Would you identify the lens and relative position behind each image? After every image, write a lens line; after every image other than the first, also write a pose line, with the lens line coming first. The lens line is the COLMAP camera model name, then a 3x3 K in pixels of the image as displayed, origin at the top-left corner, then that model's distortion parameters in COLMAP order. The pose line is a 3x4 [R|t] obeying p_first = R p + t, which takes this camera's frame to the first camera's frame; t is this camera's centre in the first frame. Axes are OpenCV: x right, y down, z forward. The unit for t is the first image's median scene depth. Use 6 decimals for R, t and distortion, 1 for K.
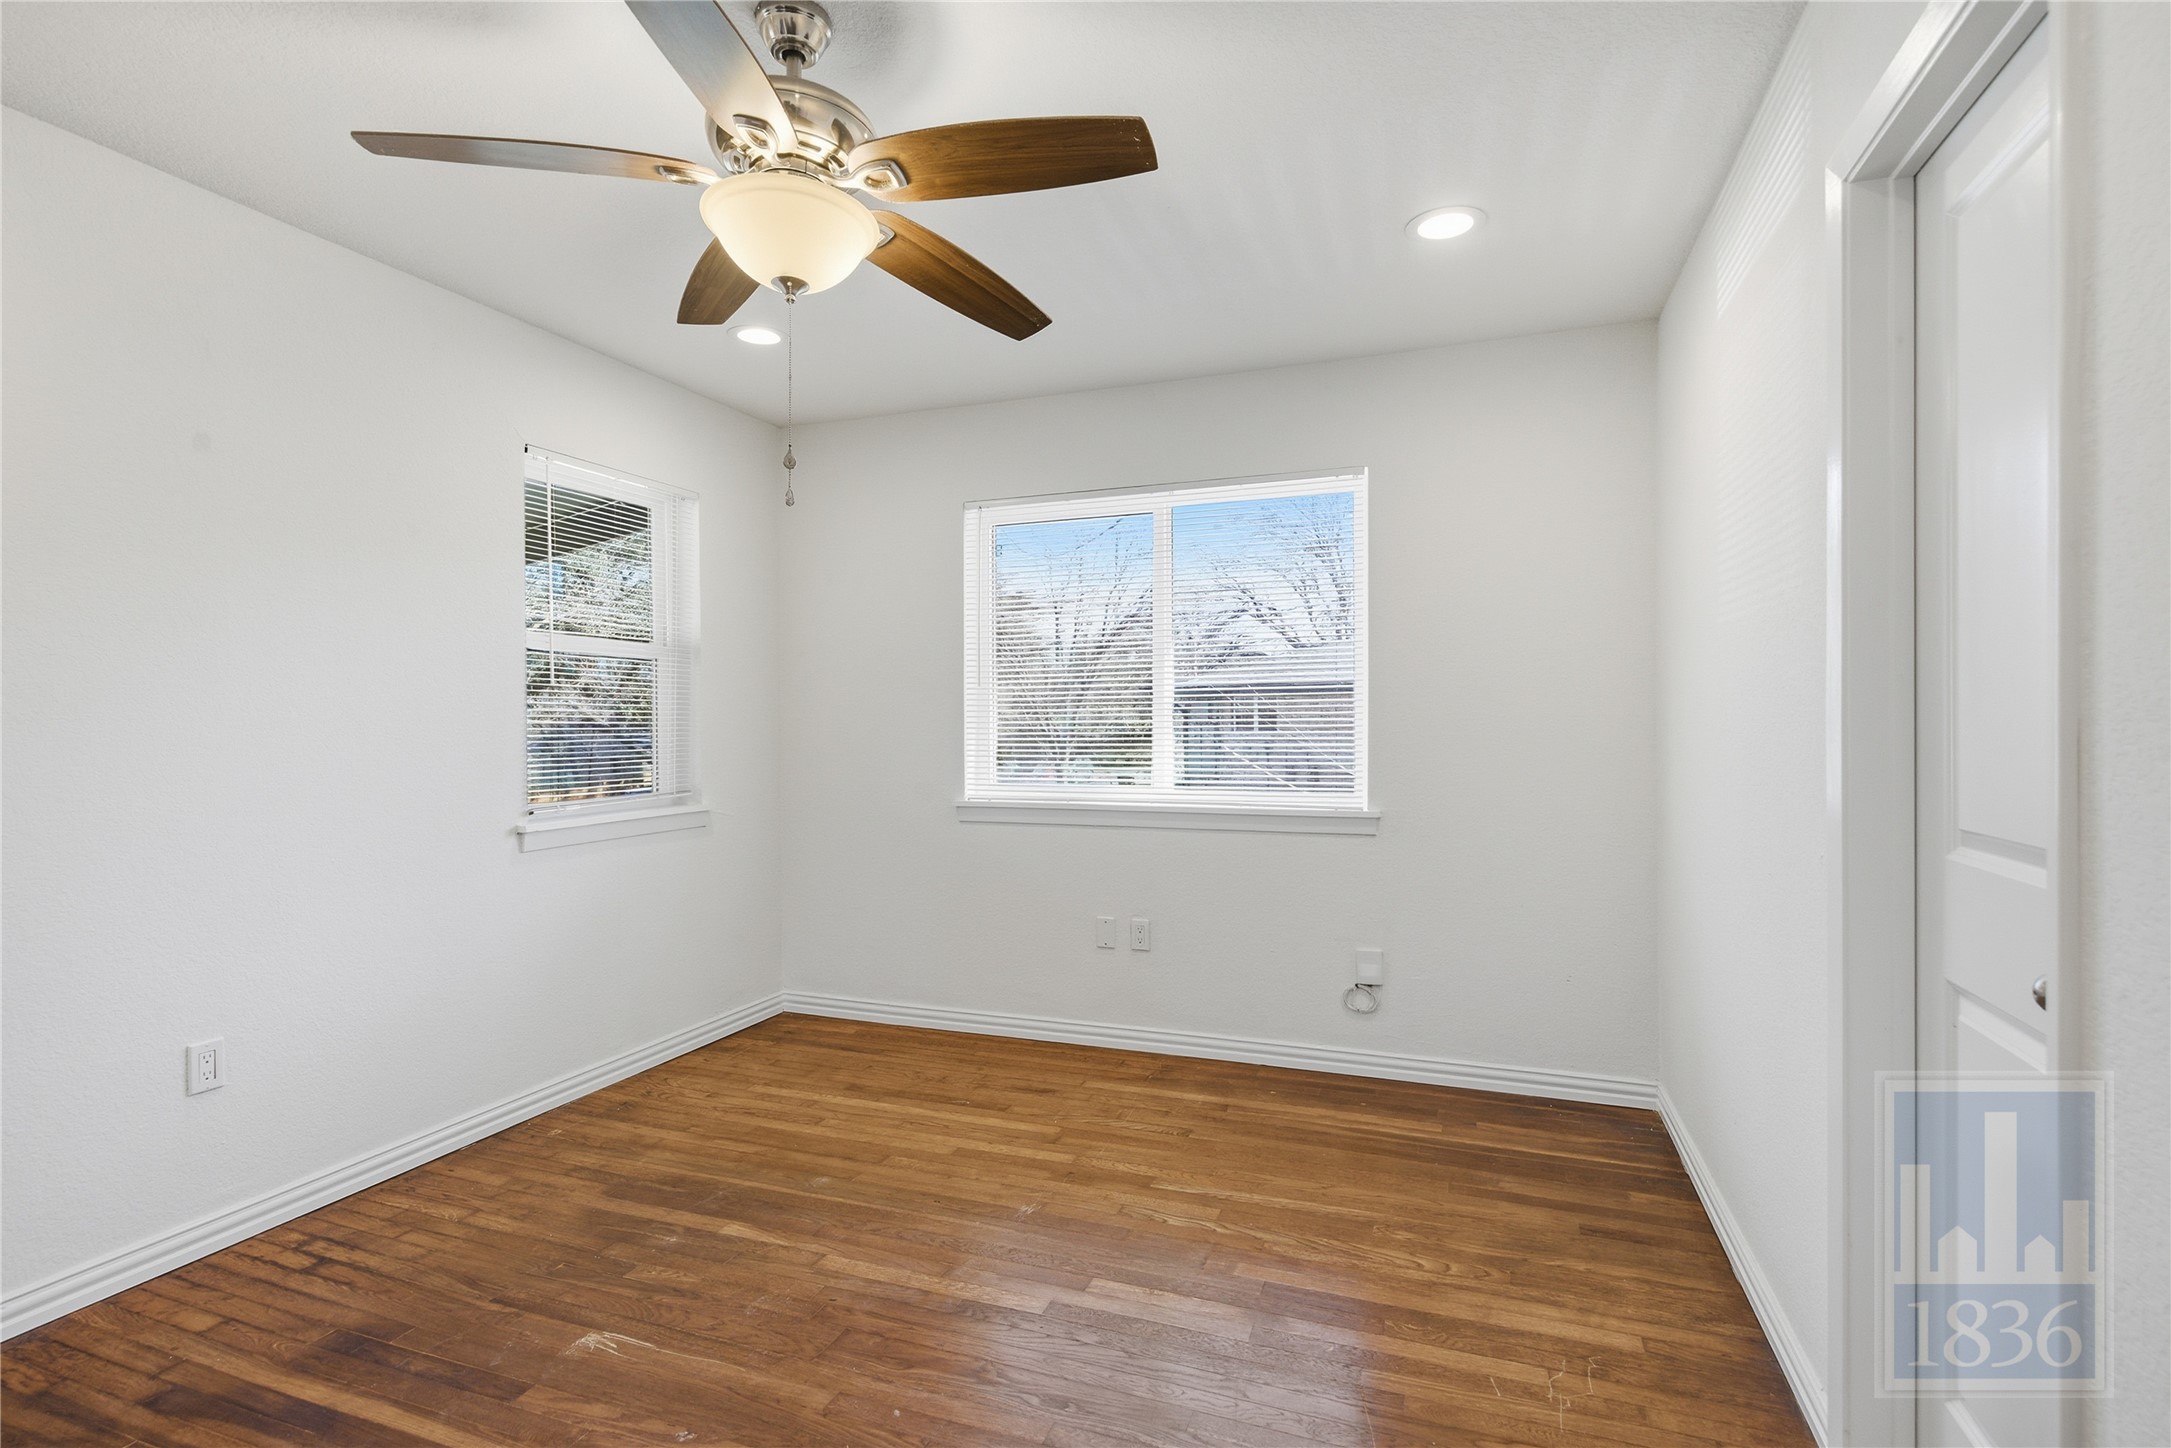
lens RADIAL K [[1060.3, 0, 1086.8], [0, 1060.3, 716.8], [0, 0, 1]] dist [0.015097, -0.008392]
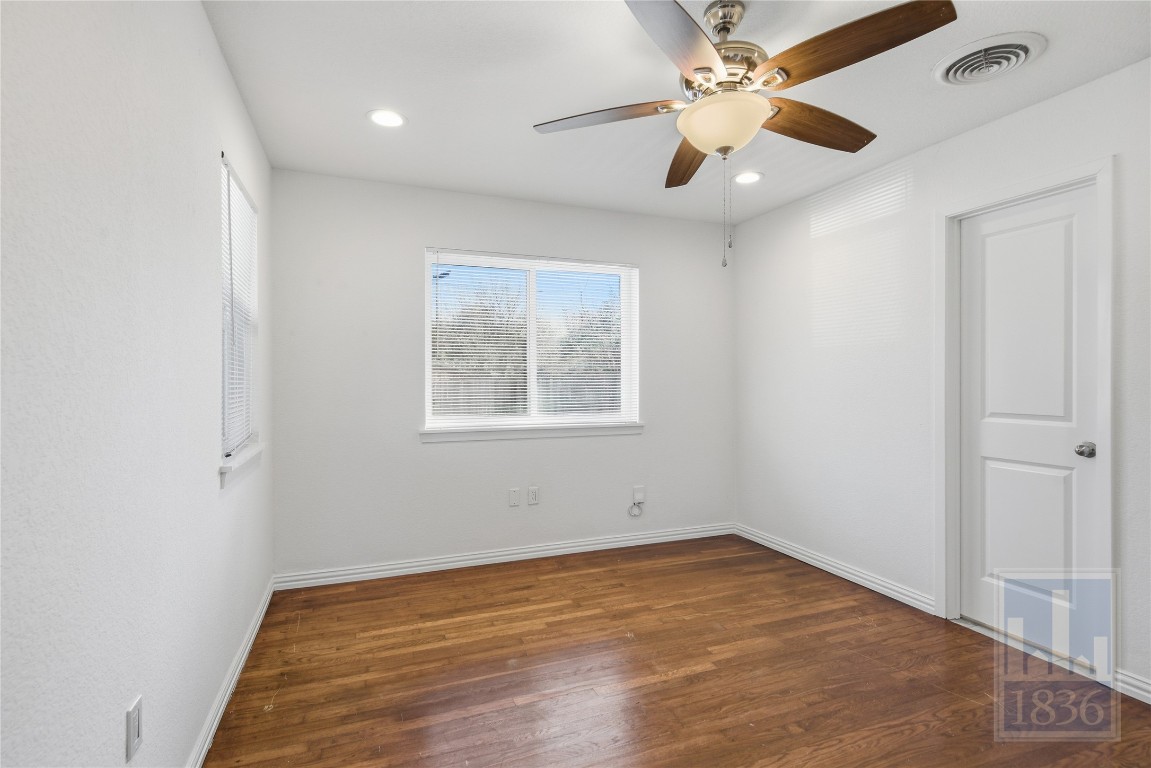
lens RADIAL K [[562.2, 0, 576.2], [0, 562.2, 380.2], [0, 0, 1]] dist [0.015097, -0.008392]
pose [[0.738913, 0.001860, 0.673798, -0.669435], [-0.001635, 0.999998, -0.000968, 0.001675], [-0.673799, -0.000386, 0.738915, 0.254420]]
